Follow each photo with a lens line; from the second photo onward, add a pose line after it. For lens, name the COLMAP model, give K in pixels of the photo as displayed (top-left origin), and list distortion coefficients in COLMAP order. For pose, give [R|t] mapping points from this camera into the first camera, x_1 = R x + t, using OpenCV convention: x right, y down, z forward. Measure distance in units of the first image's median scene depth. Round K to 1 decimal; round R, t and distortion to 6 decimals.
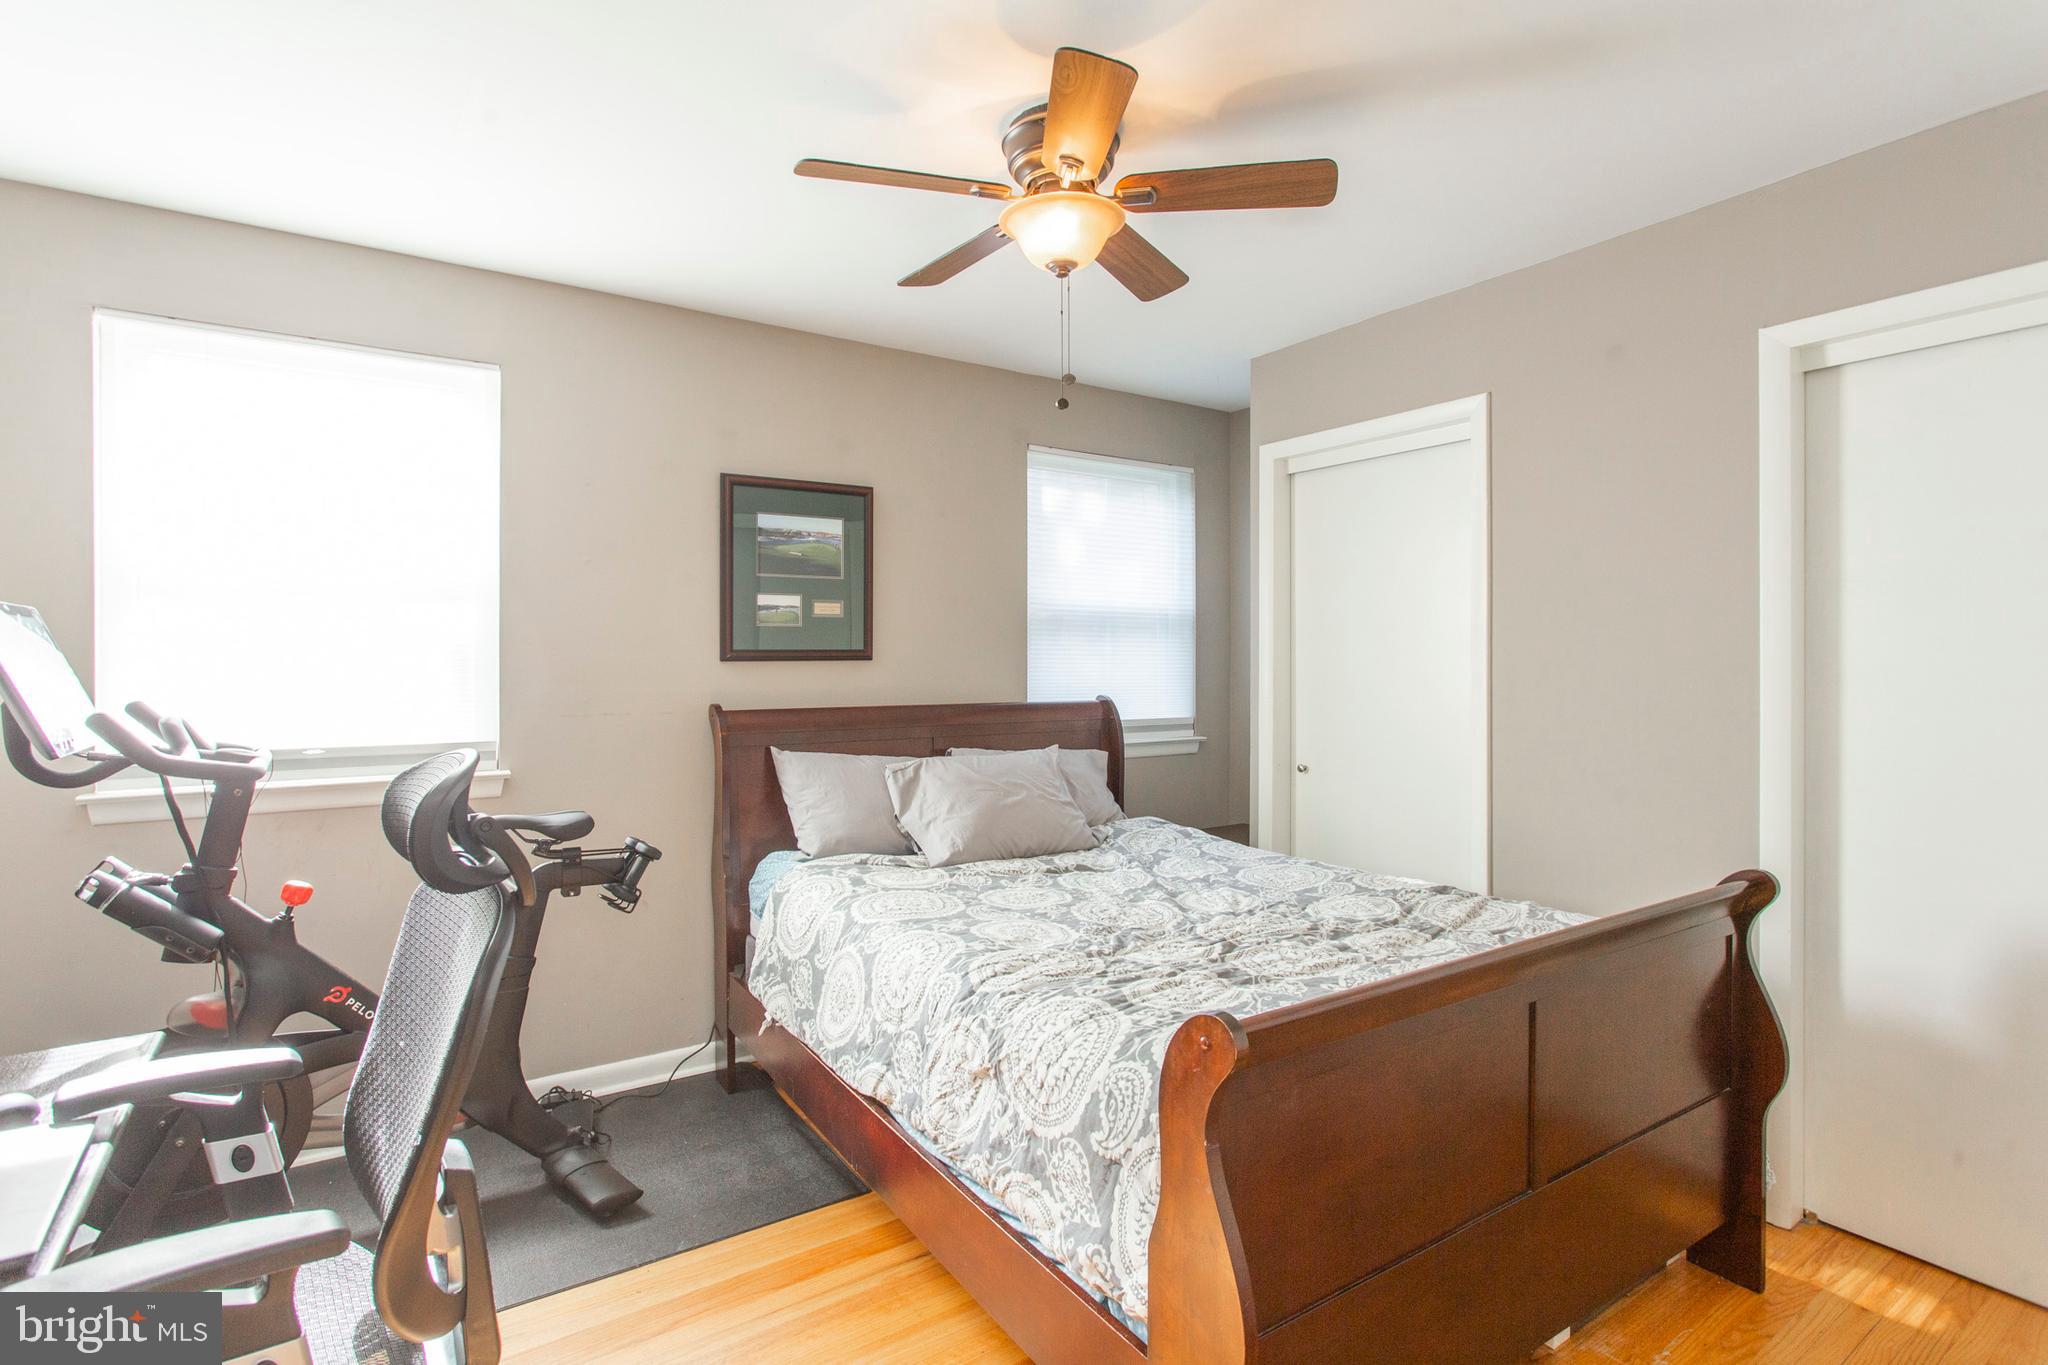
lens RADIAL K [[1013.0, 0, 994.6], [0, 1013.0, 659.4], [0, 0, 1]] dist [-0.014784, 0.016039]
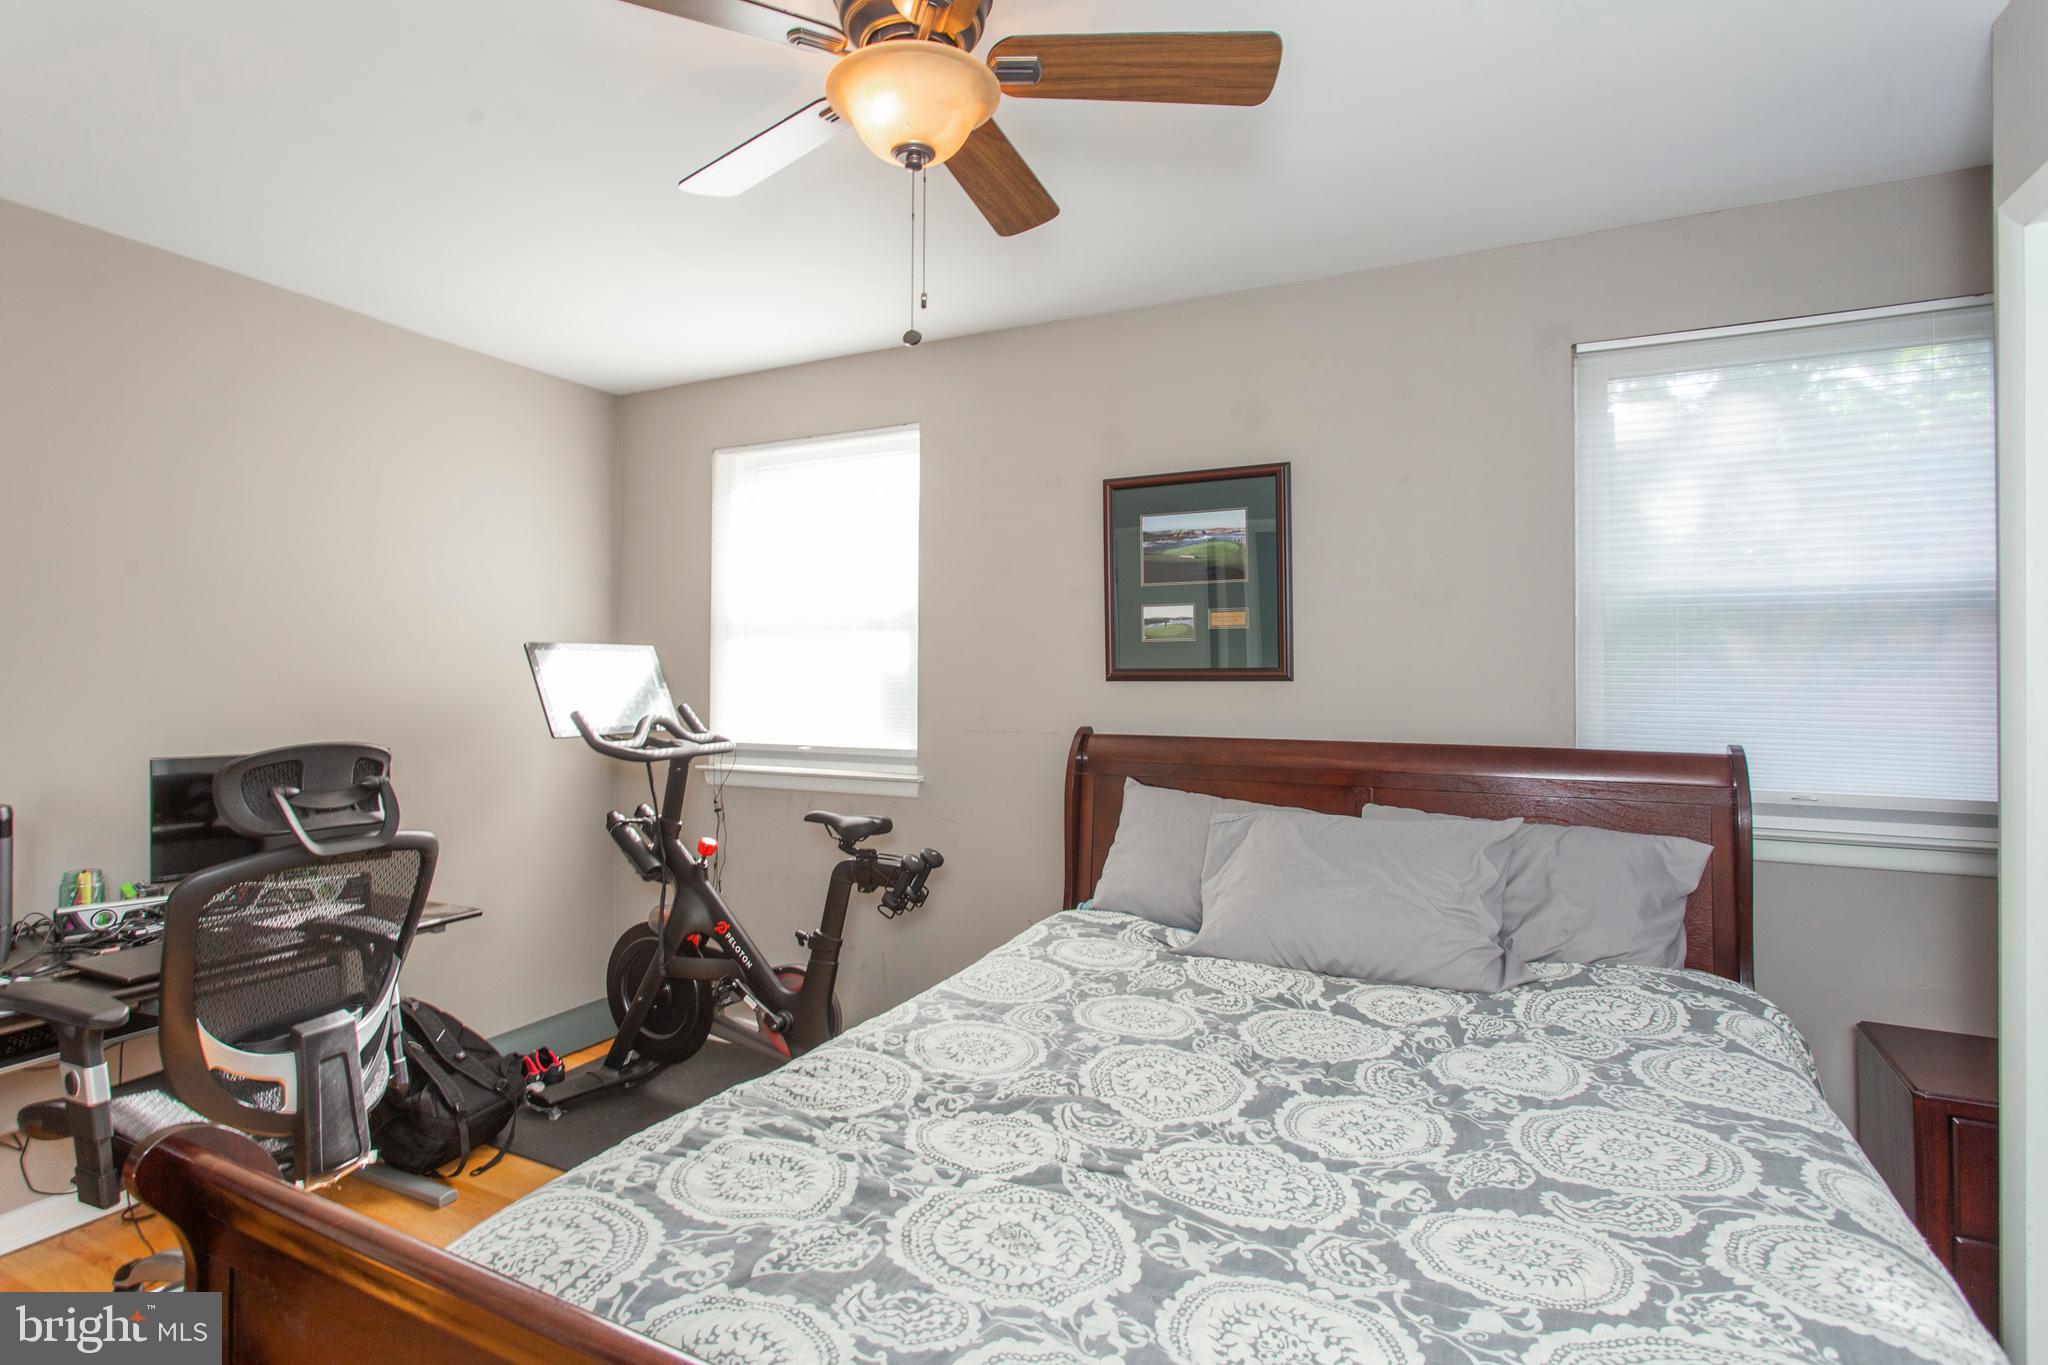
lens RADIAL K [[1013.0, 0, 994.6], [0, 1013.0, 659.4], [0, 0, 1]] dist [-0.014784, 0.016039]
pose [[0.501099, -0.004640, -0.865377, 0.478947], [0.005168, 0.999984, -0.002369, -0.015776], [0.865374, -0.003285, 0.501115, 0.430888]]
